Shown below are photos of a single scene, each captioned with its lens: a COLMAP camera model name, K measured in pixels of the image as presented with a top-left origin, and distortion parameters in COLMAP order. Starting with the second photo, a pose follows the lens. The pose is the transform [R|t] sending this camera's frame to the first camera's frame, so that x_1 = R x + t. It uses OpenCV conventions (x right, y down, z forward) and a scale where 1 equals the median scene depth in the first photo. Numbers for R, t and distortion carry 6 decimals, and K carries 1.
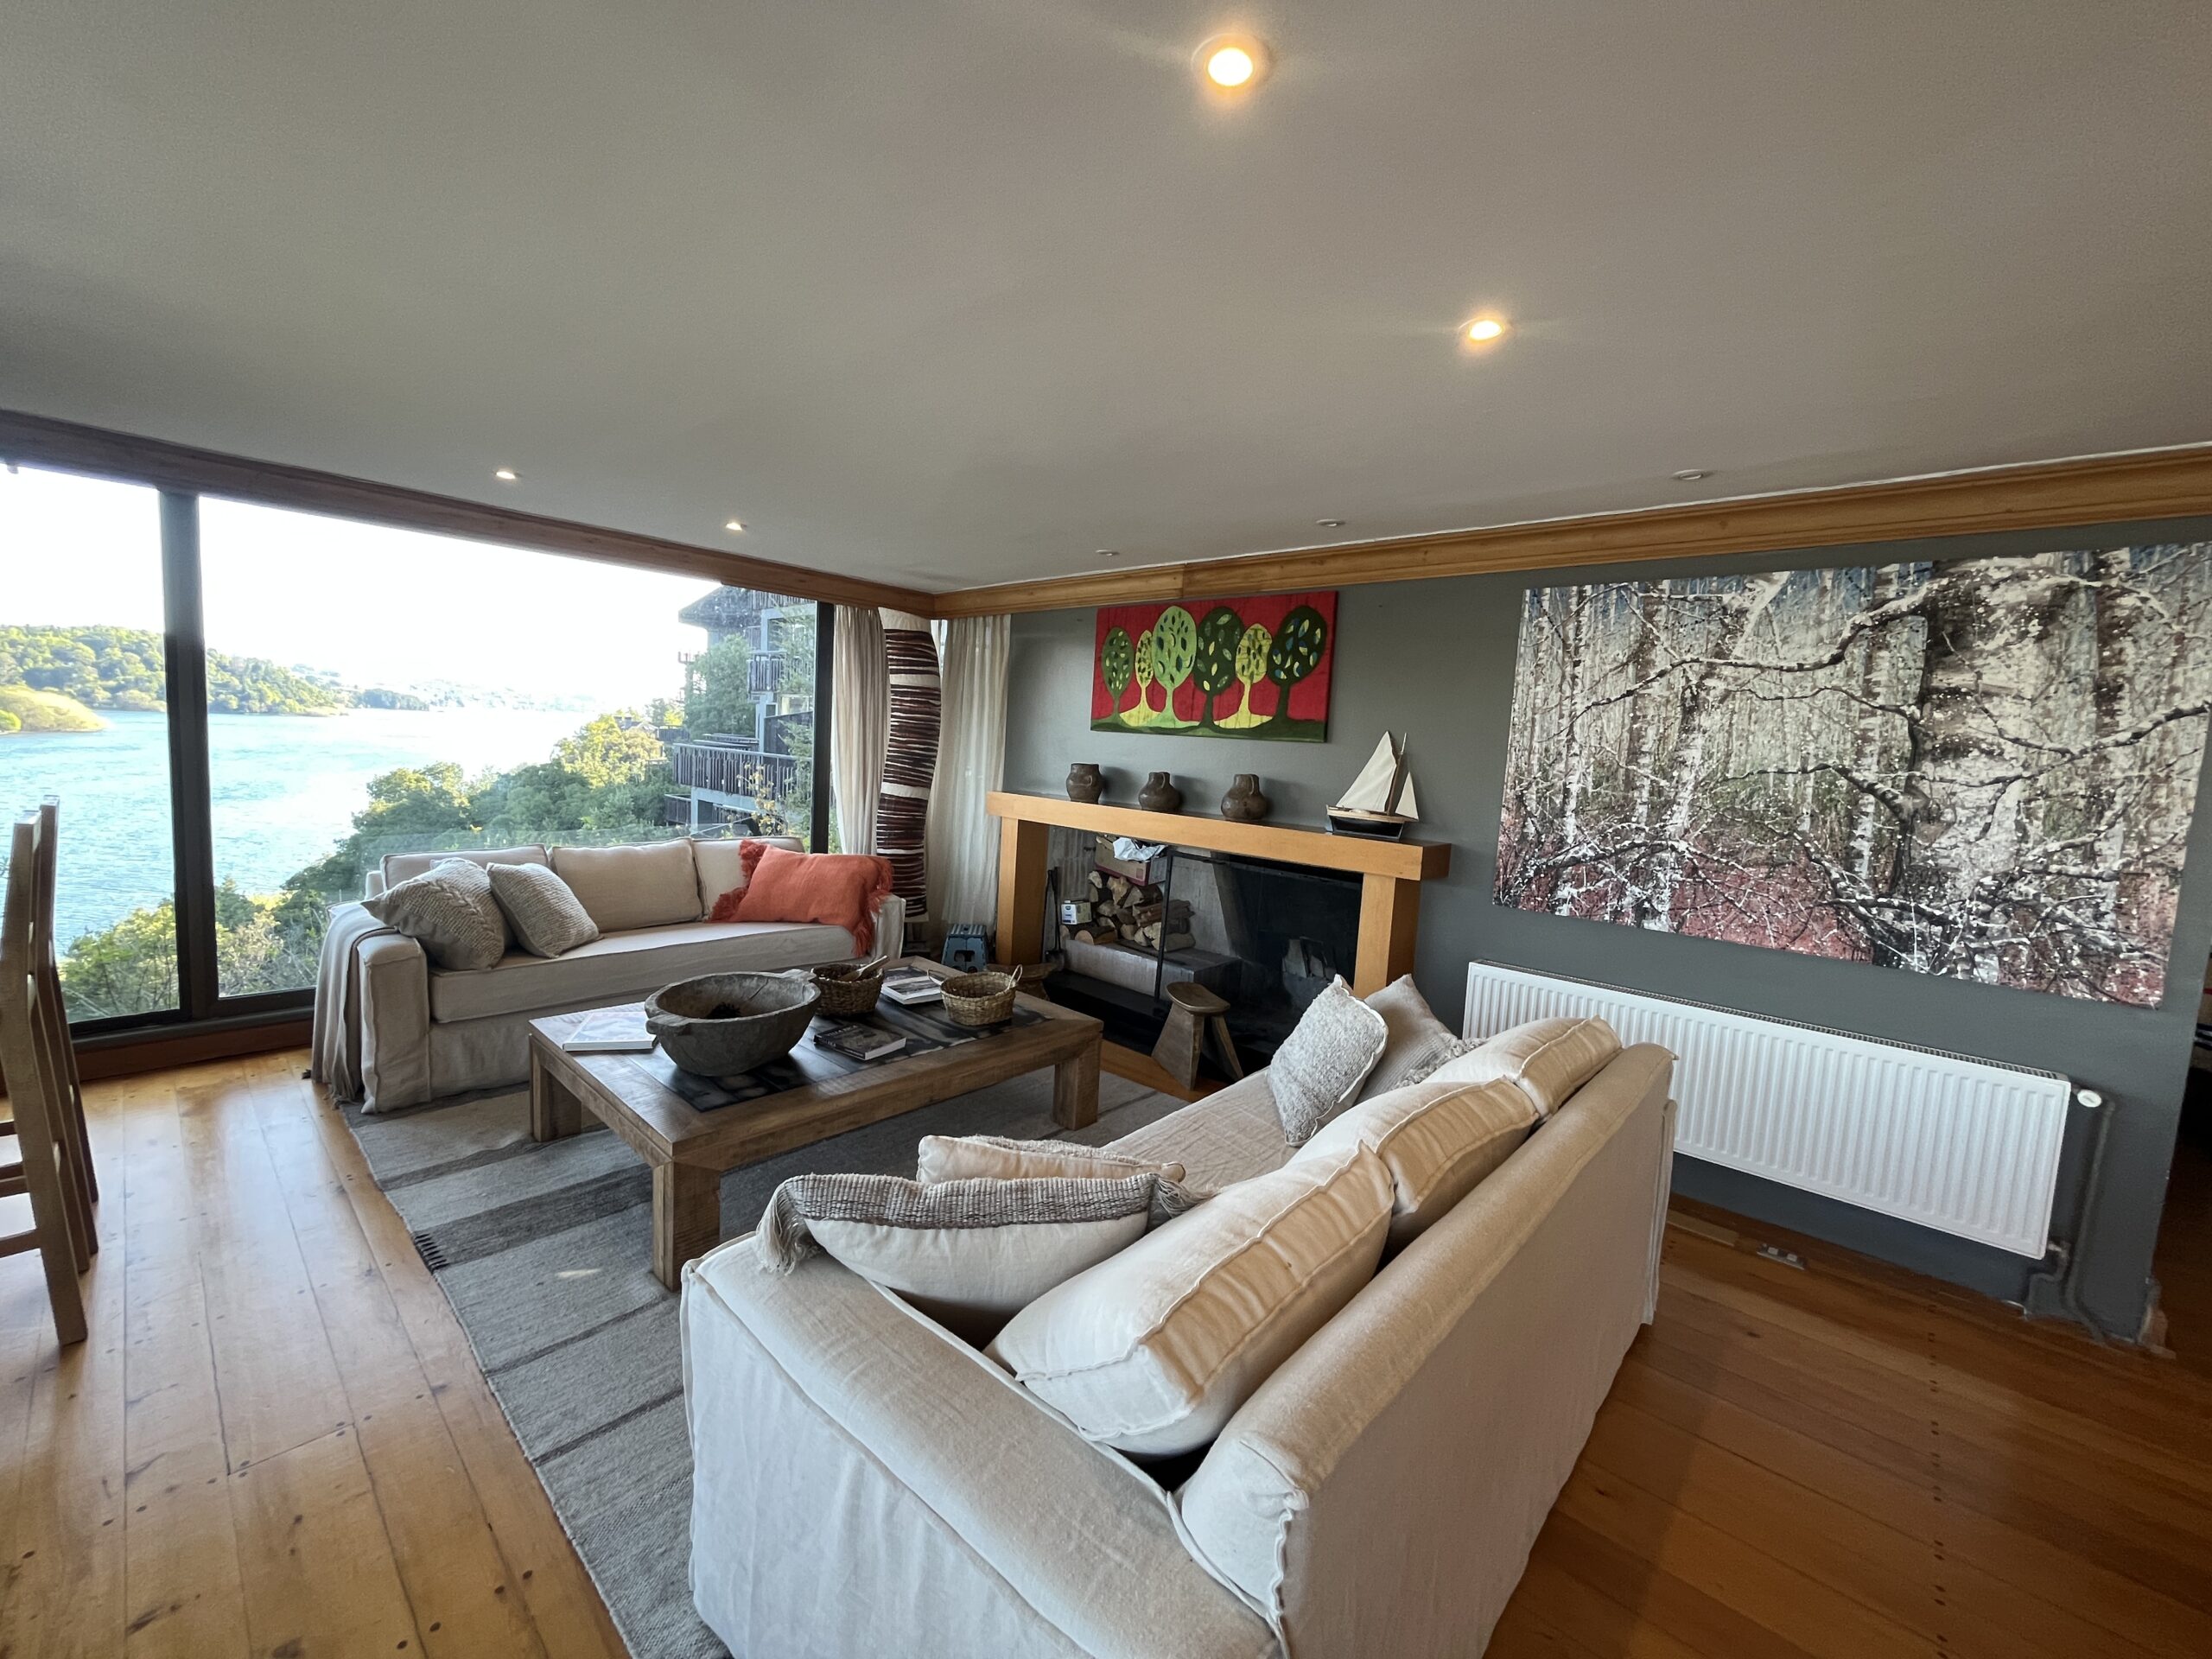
lens RADIAL K [[888.8, 0, 1097.2], [0, 888.8, 826.8], [0, 0, 1]] dist [-0.002861, -0.000290]
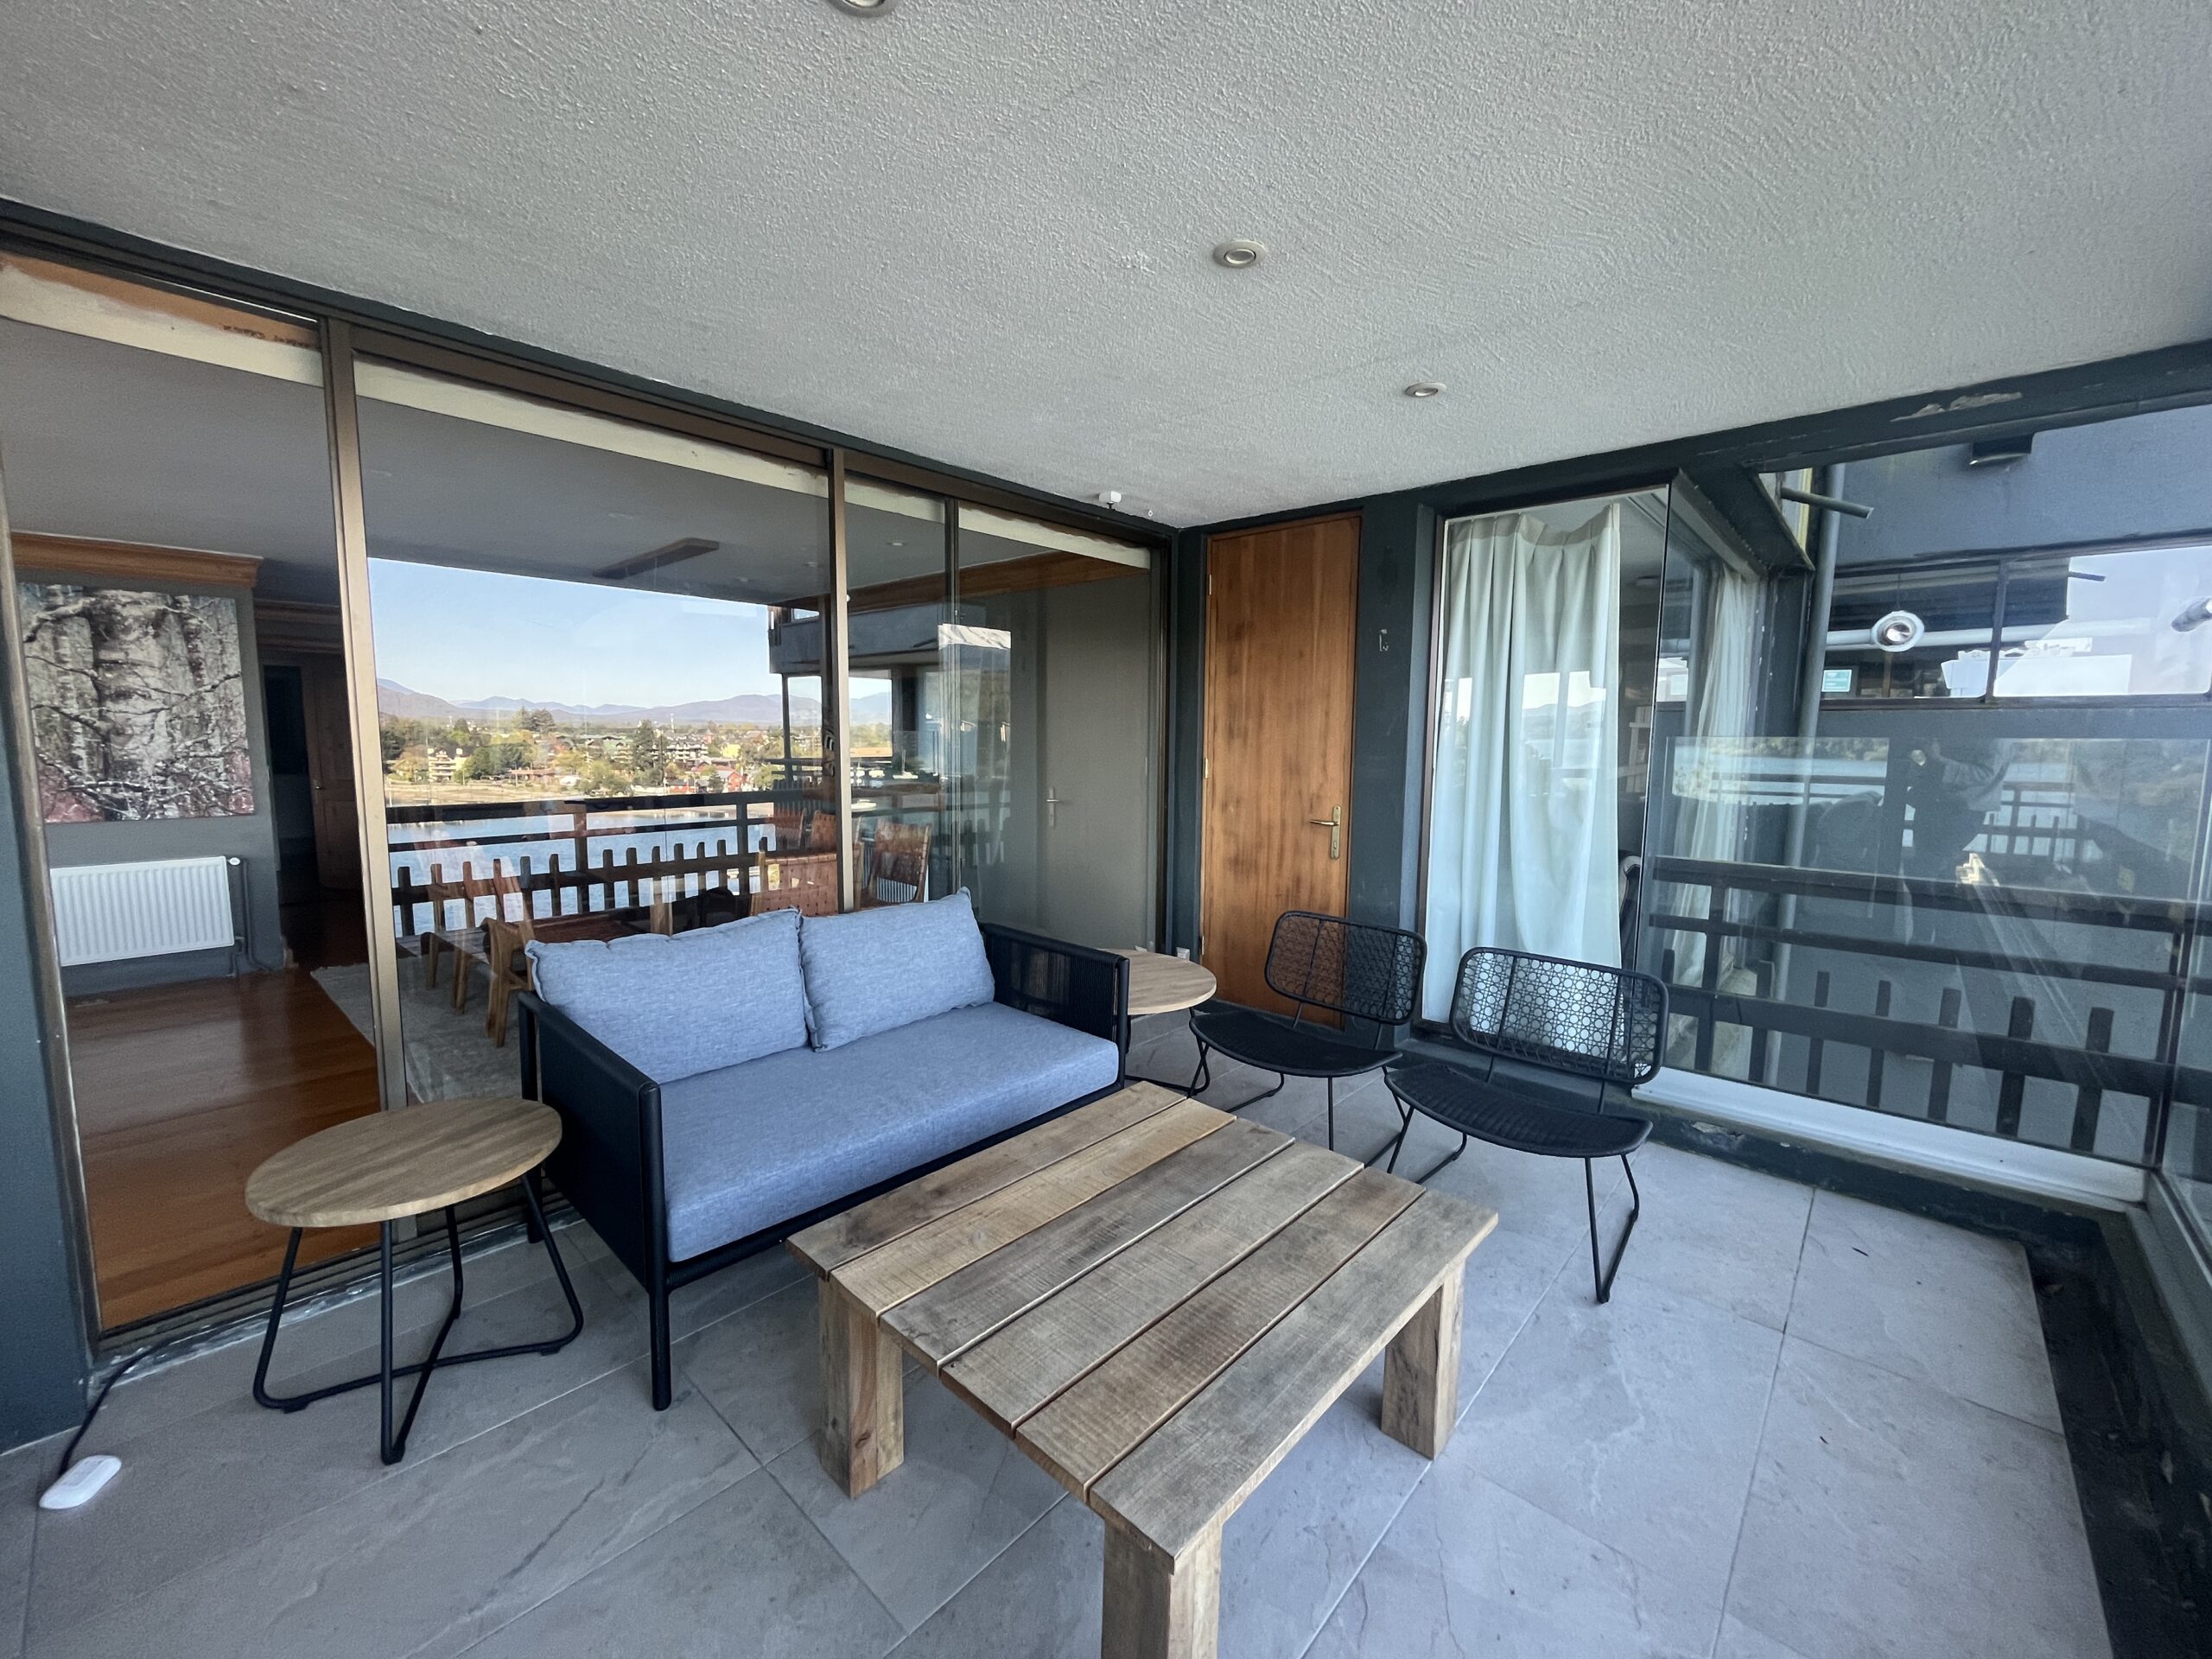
lens RADIAL K [[888.8, 0, 1097.2], [0, 888.8, 826.8], [0, 0, 1]] dist [-0.002861, -0.000290]
pose [[0.002074, -0.157008, 0.987595, -0.733198], [0.090200, 0.983601, 0.156184, 0.064655], [-0.995921, 0.088757, 0.016202, -0.843899]]
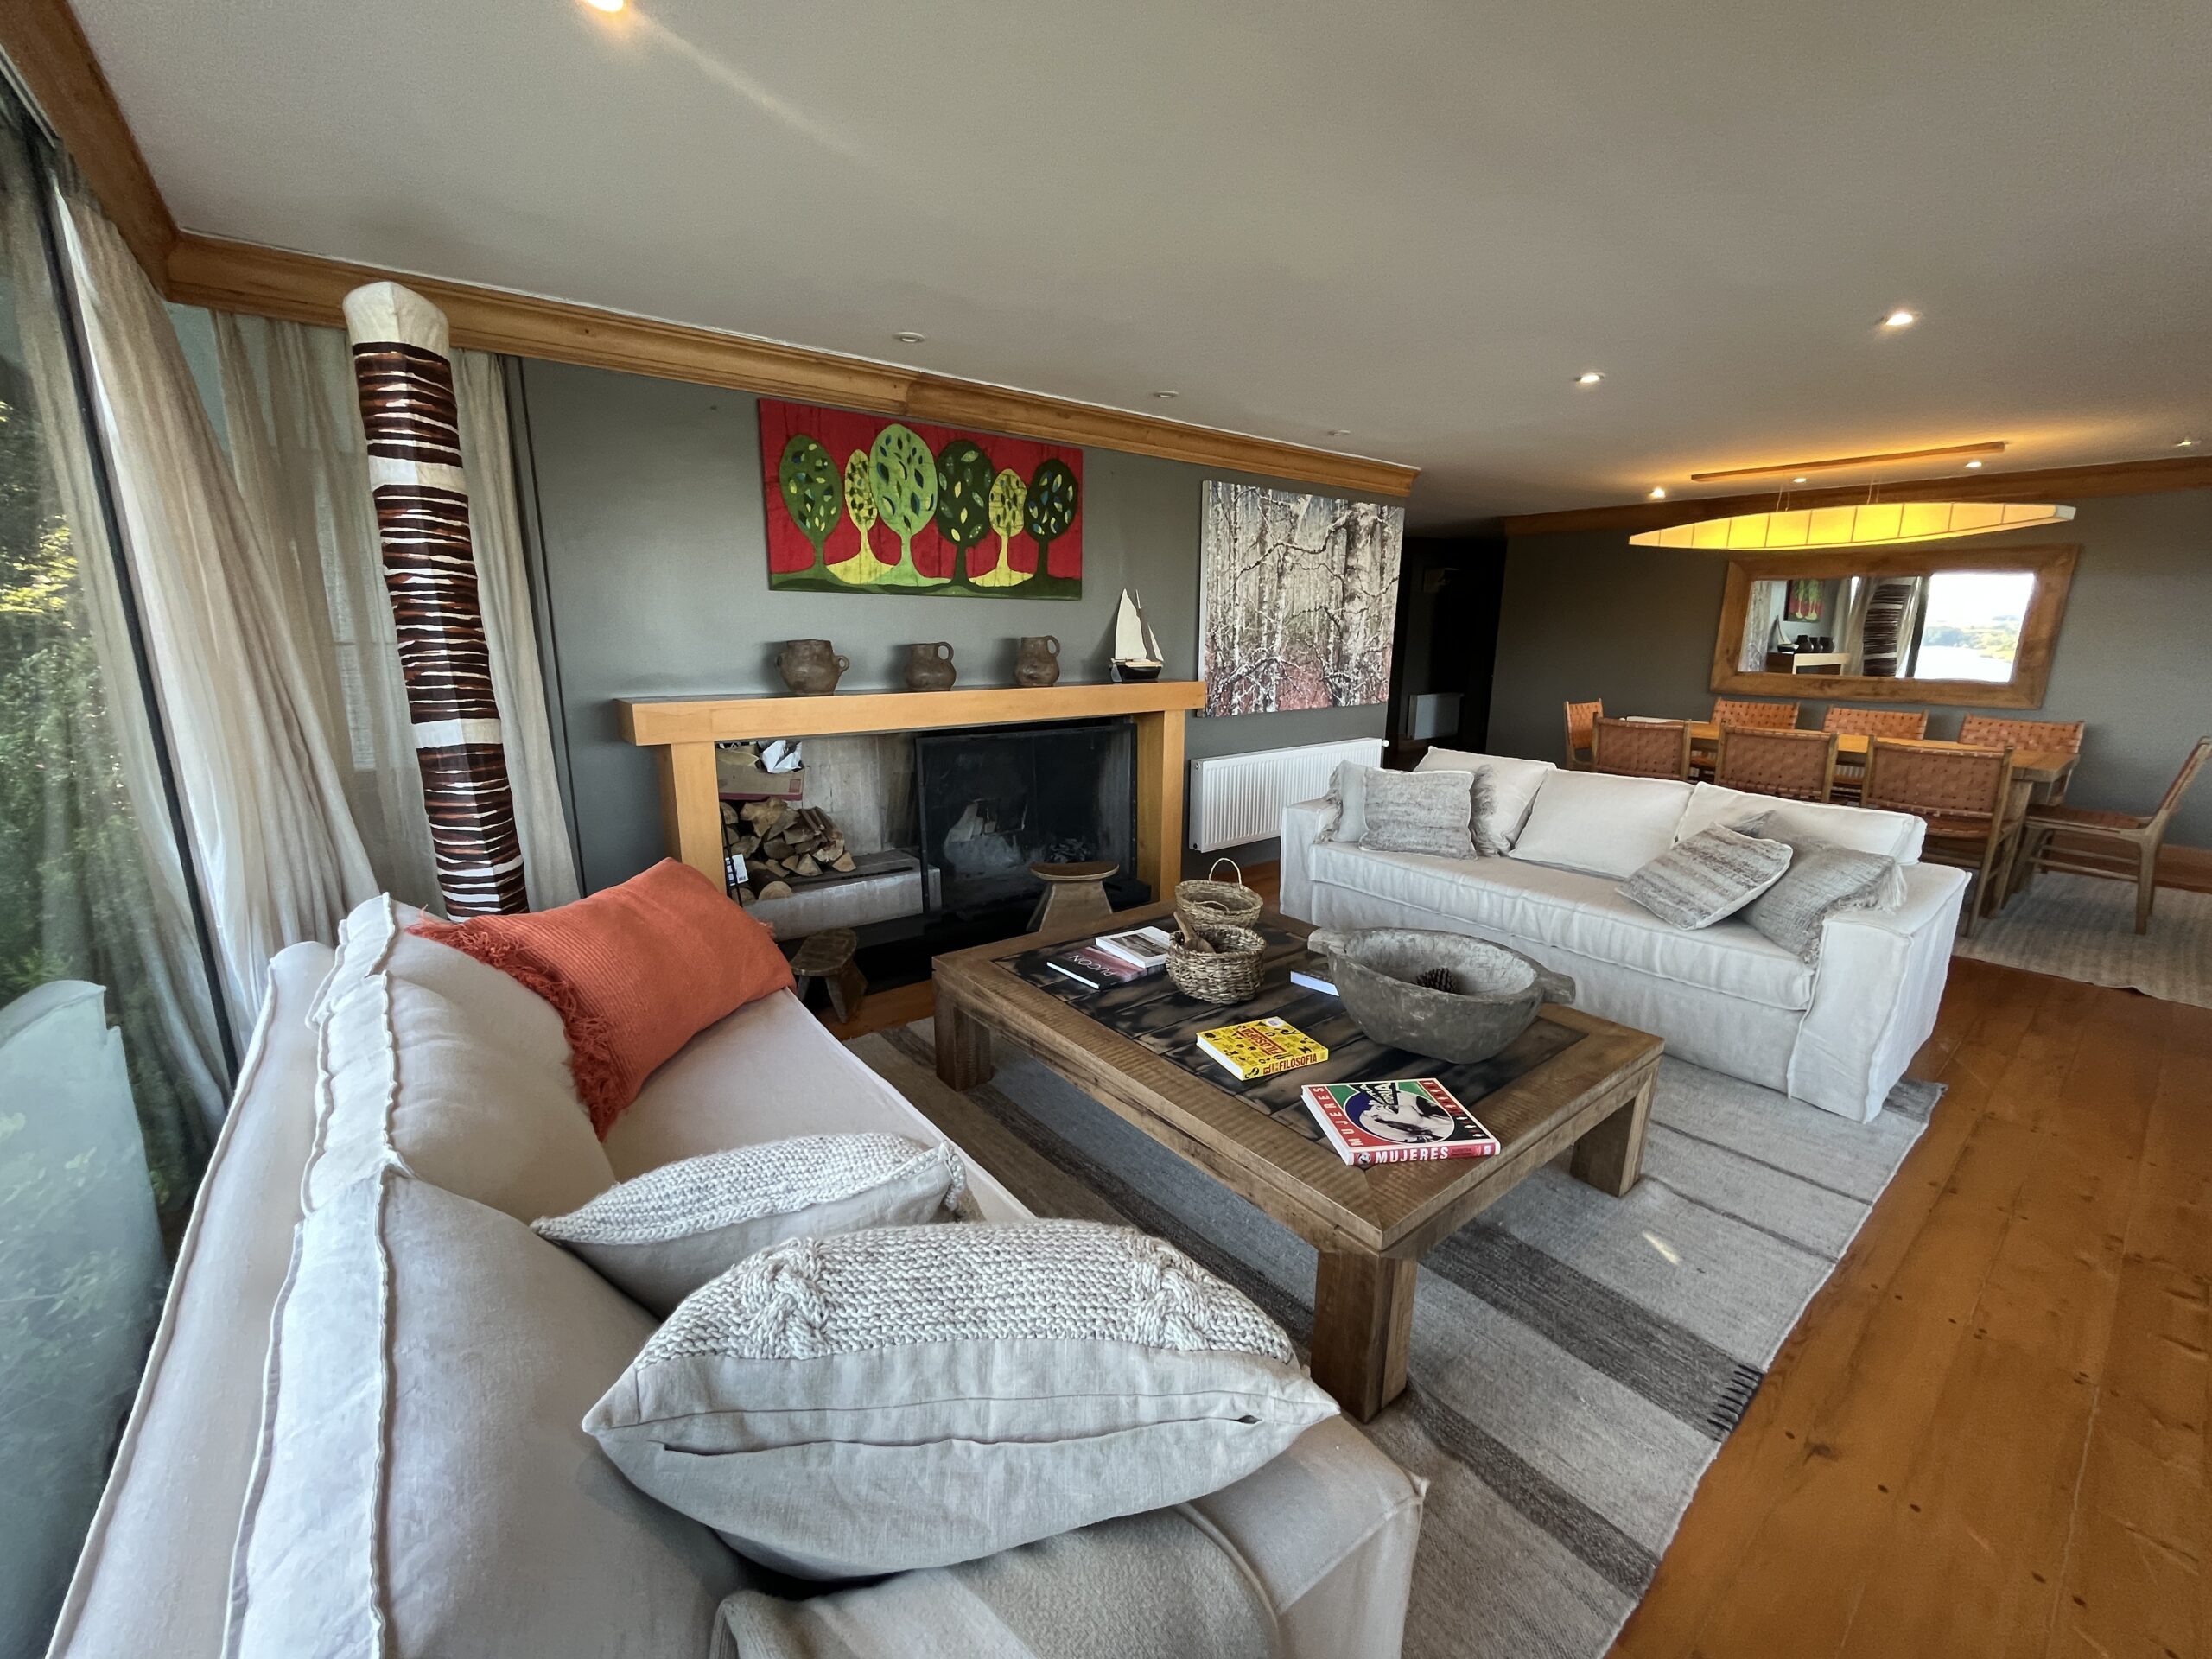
lens RADIAL K [[888.8, 0, 1097.2], [0, 888.8, 826.8], [0, 0, 1]] dist [-0.002861, -0.000290]
pose [[0.156376, -0.274877, 0.948677, -1.078937], [0.094456, 0.960254, 0.262662, -0.146987], [-0.983171, 0.048534, 0.176124, 1.062071]]
